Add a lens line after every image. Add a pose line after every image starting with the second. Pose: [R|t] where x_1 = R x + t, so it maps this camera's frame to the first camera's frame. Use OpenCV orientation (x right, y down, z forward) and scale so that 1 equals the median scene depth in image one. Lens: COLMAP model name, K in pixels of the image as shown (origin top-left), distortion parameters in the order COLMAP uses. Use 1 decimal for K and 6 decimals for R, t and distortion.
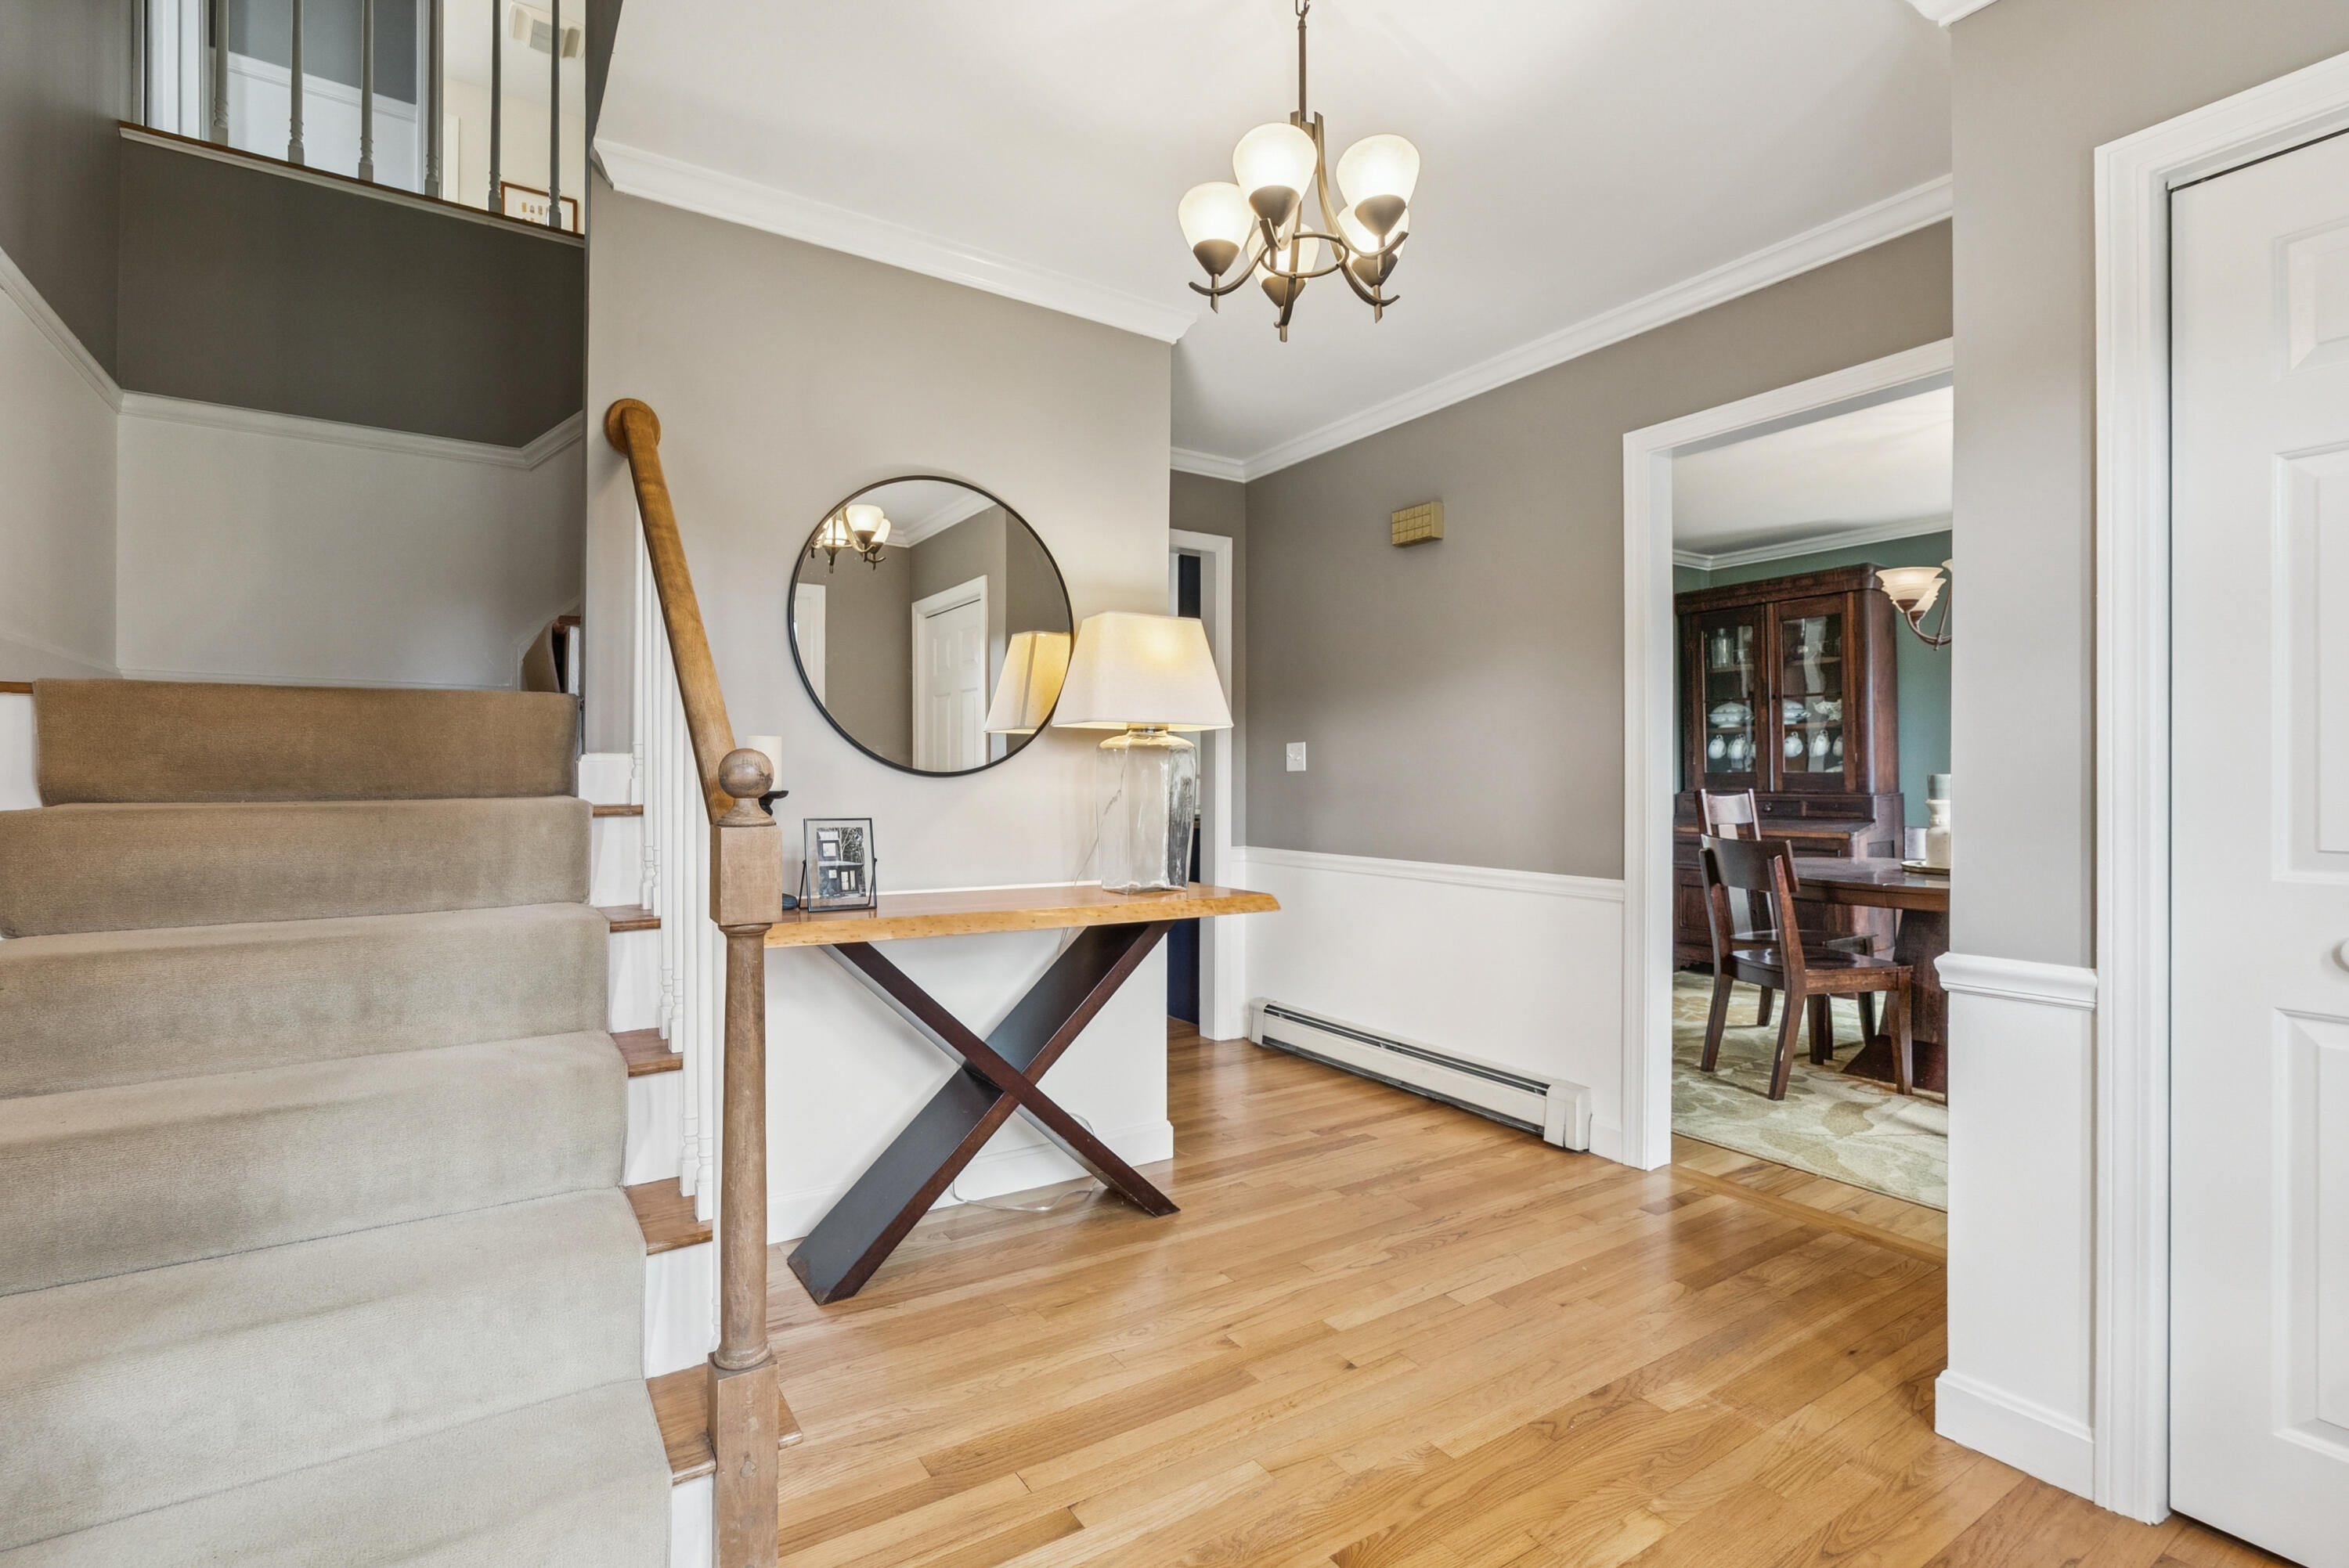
lens RADIAL K [[1076.4, 0, 1163.6], [0, 1076.4, 781.3], [0, 0, 1]] dist [-0.001336, 0.001012]
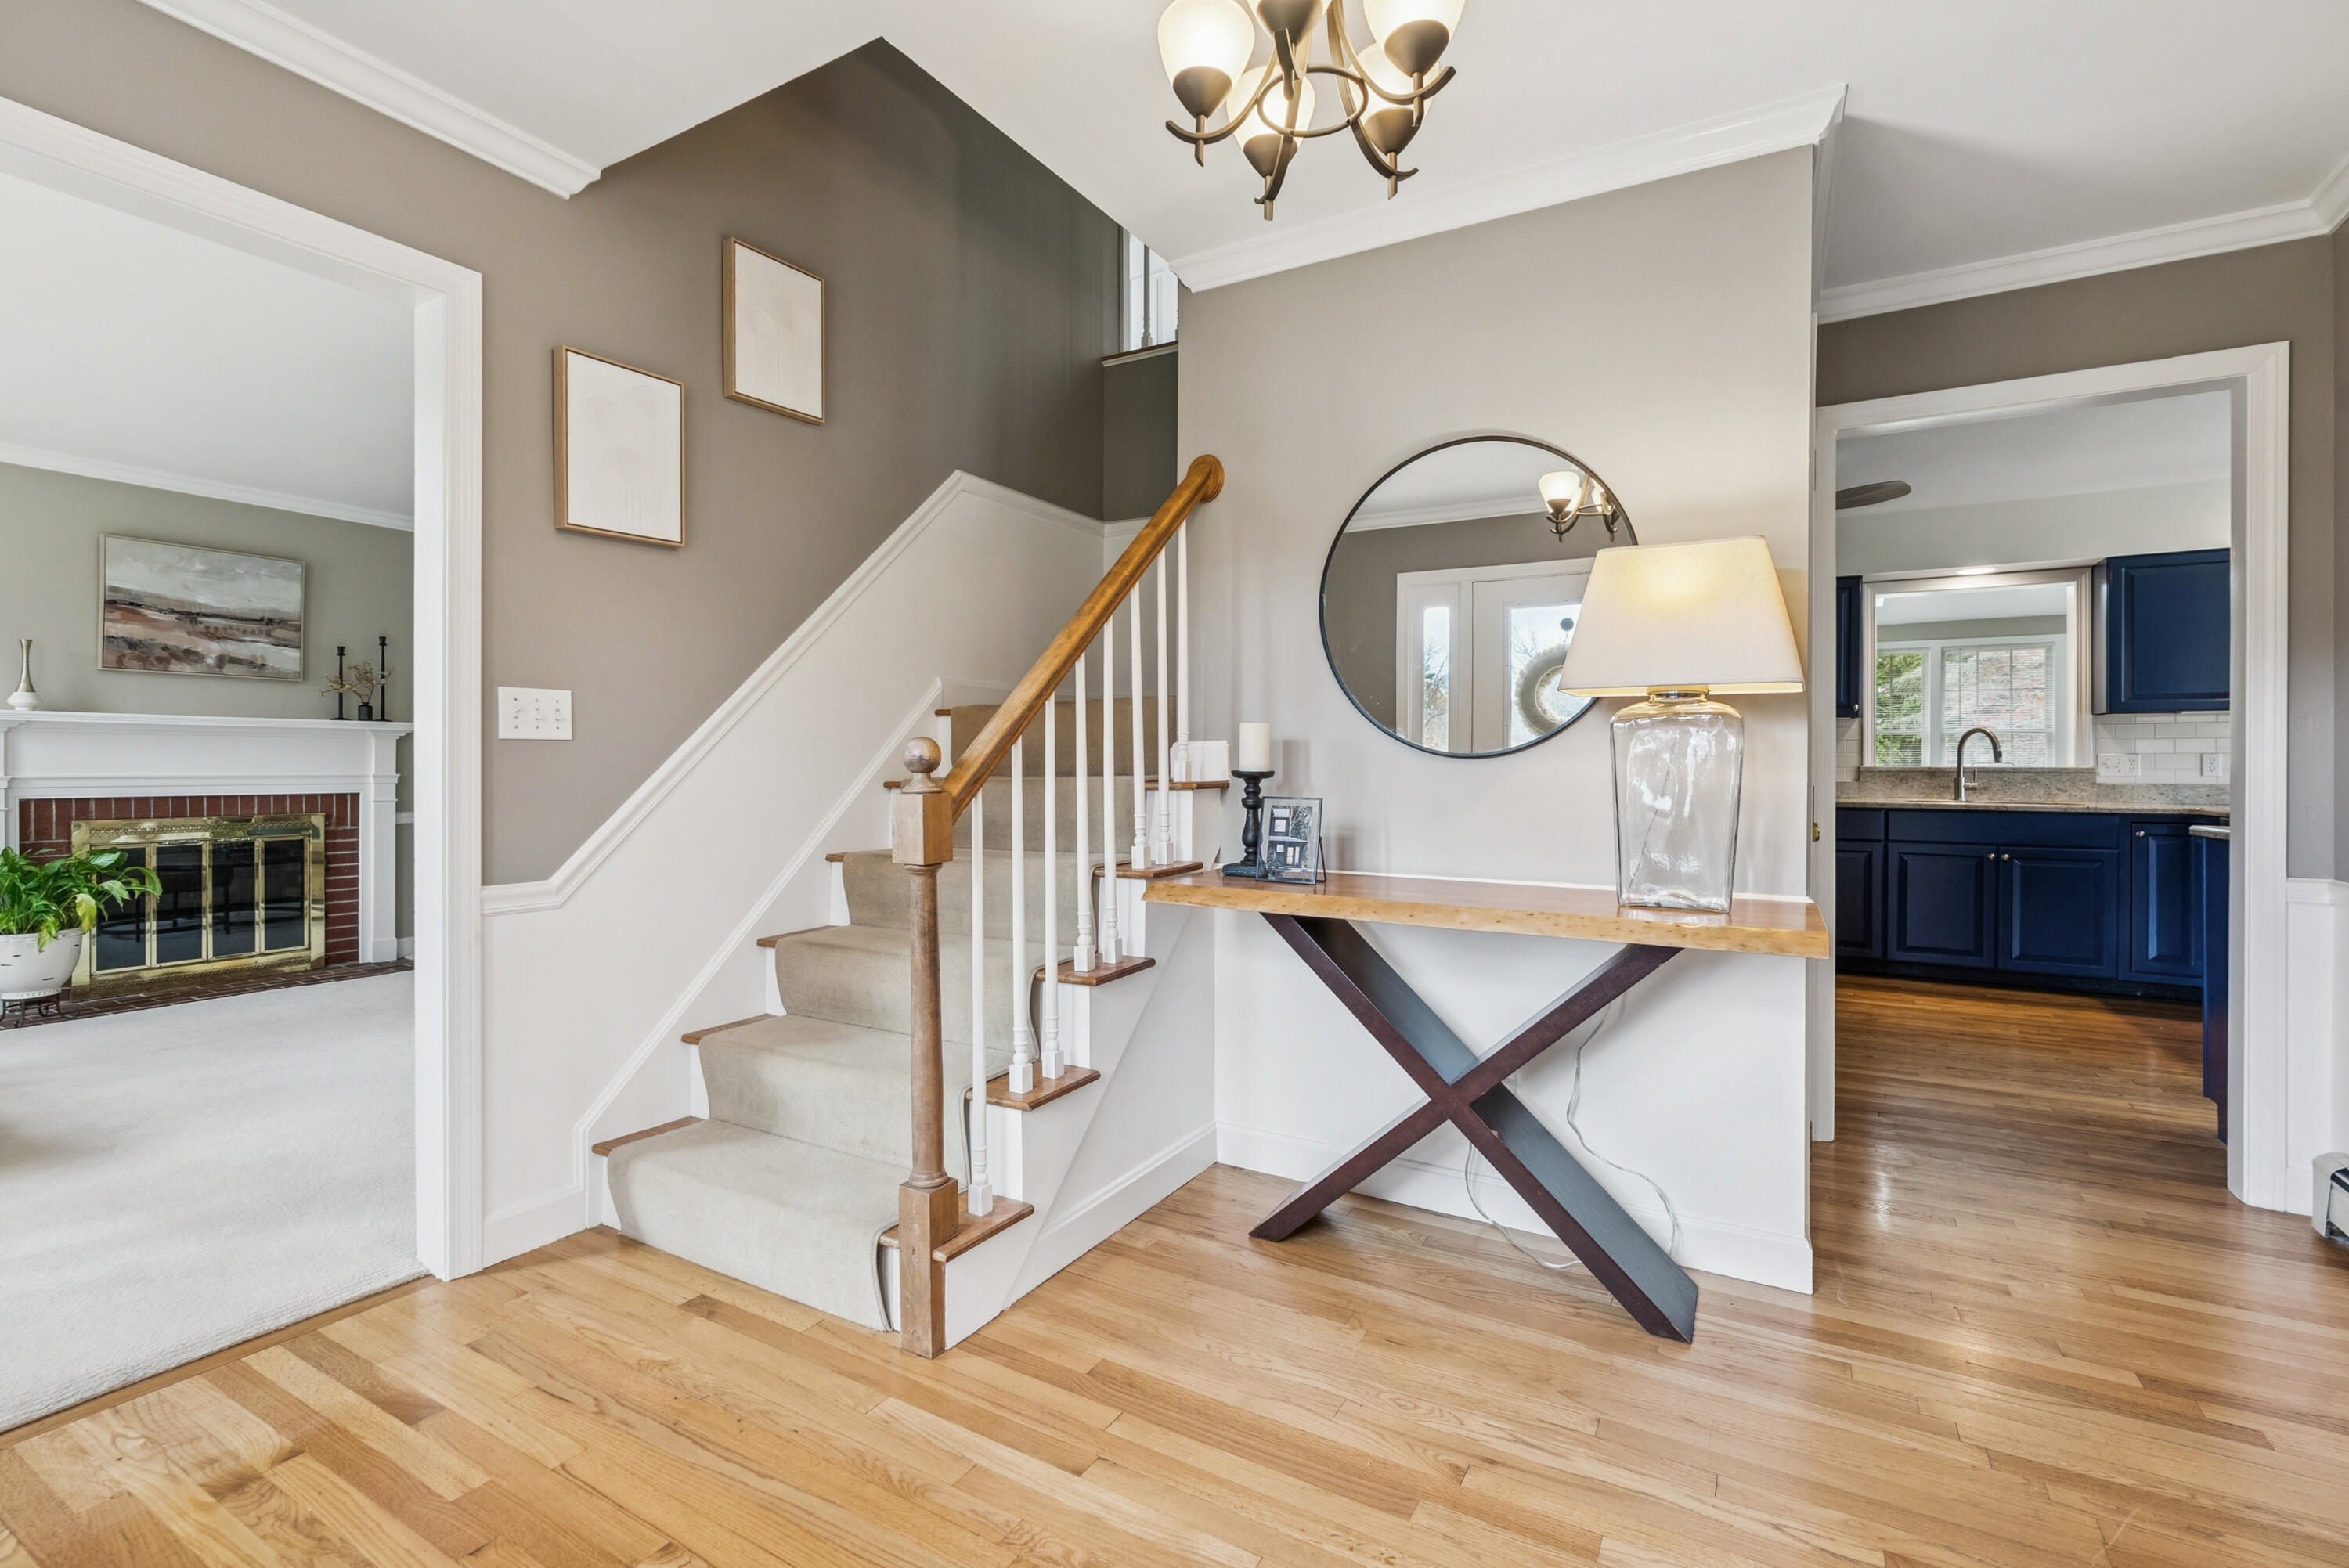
lens RADIAL K [[1076.4, 0, 1172.1], [0, 1076.4, 762.3], [0, 0, 1]] dist [-0.001336, 0.001012]
pose [[0.449563, -0.000010, -0.893249, 0.575103], [-0.001542, 0.999999, -0.000787, 0.000470], [0.893248, 0.001731, 0.449562, 0.389813]]
